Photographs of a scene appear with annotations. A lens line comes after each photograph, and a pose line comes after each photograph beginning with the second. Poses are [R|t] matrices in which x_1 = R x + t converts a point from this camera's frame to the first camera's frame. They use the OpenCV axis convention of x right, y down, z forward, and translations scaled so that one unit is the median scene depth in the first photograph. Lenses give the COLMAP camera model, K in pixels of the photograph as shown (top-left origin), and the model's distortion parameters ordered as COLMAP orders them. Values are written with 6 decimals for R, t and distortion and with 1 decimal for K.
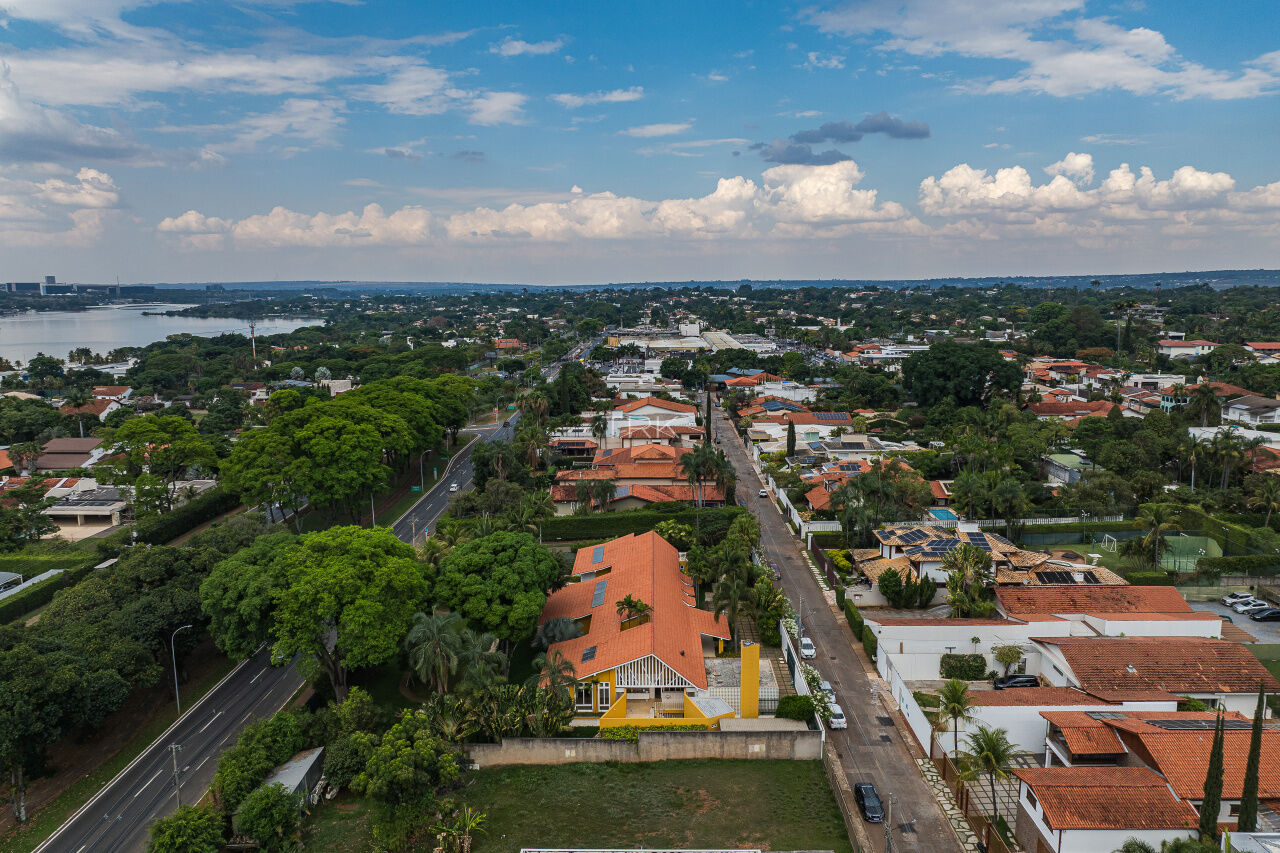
lens RADIAL K [[895.3, 0, 639.4], [0, 895.3, 426.8], [0, 0, 1]] dist [-0.034262, 0.021765]
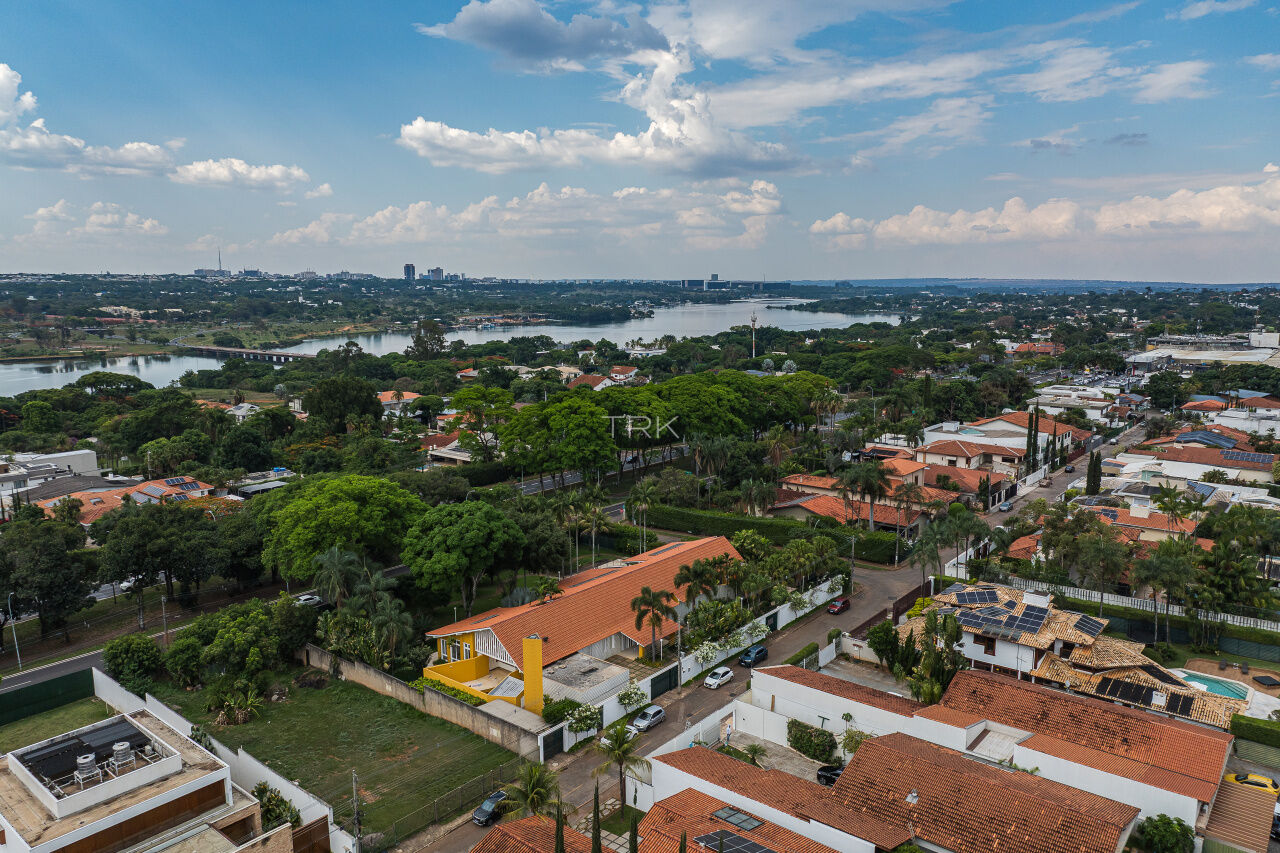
lens RADIAL K [[895.3, 0, 639.8], [0, 895.3, 422.8], [0, 0, 1]] dist [-0.034262, 0.021765]
pose [[0.782119, 0.094682, -0.615894, 0.503991], [-0.095526, 0.994924, 0.031643, -0.027711], [0.615764, 0.034085, 0.787193, 0.158476]]
